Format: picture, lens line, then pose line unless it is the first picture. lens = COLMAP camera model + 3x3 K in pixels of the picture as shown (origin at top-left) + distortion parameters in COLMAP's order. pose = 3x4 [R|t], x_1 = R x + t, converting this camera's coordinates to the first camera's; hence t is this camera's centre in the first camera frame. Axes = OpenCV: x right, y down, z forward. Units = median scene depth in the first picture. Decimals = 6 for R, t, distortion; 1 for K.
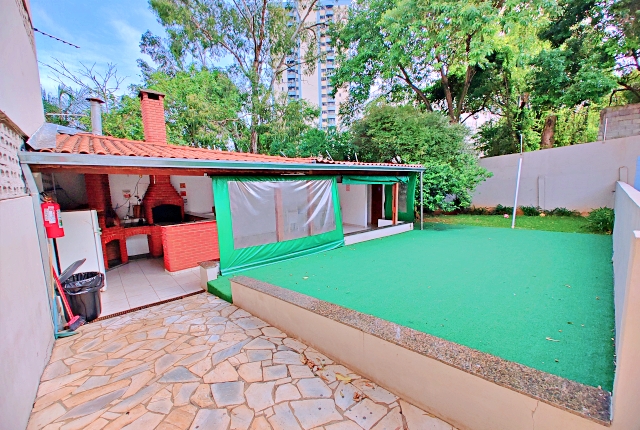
lens RADIAL K [[264.9, 0, 325.1], [0, 264.9, 217.5], [0, 0, 1]] dist [0.003193, -0.000485]
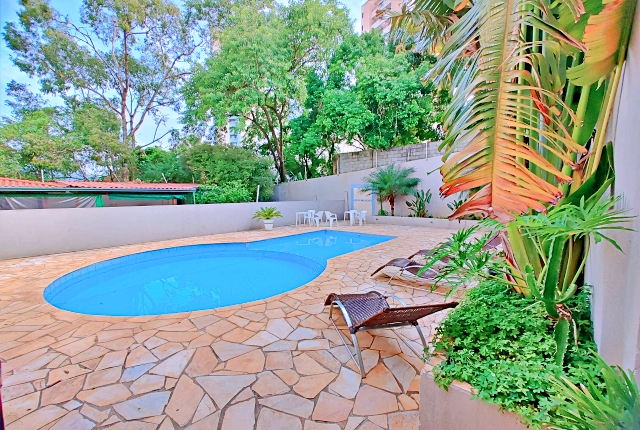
lens RADIAL K [[264.9, 0, 316.2], [0, 264.9, 215.6], [0, 0, 1]] dist [0.003193, -0.000485]
pose [[0.992462, 0.013672, 0.121787, 1.349257], [-0.006009, 0.997991, -0.063069, 0.087854], [-0.122405, 0.061862, 0.990550, -0.904166]]
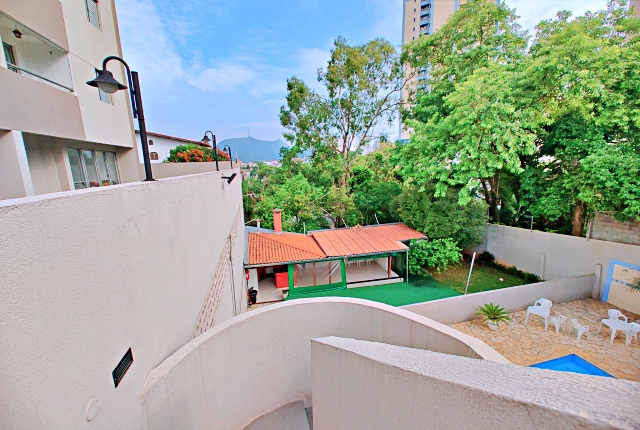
lens RADIAL K [[264.9, 0, 318.4], [0, 264.9, 216.9], [0, 0, 1]] dist [0.003193, -0.000485]
pose [[0.873549, 0.091886, -0.477984, 1.005984], [-0.059862, 0.994846, 0.081844, -0.751557], [0.483041, -0.042881, 0.874547, -1.130440]]
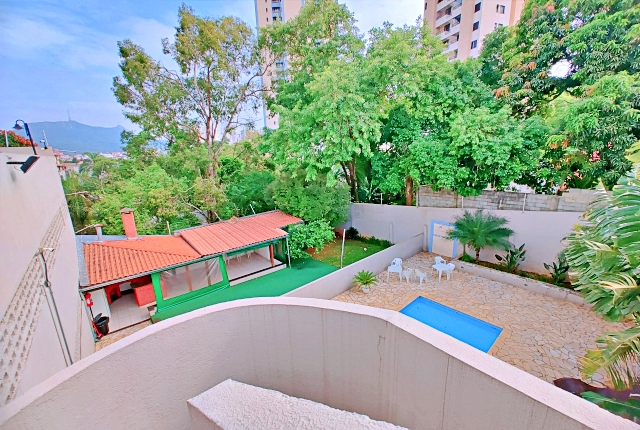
lens RADIAL K [[264.9, 0, 318.3], [0, 264.9, 216.4], [0, 0, 1]] dist [0.003193, -0.000485]
pose [[0.999386, -0.004861, -0.034709, 0.958136], [0.008341, 0.994869, 0.100824, -0.722293], [0.034041, -0.101052, 0.994299, -1.037792]]
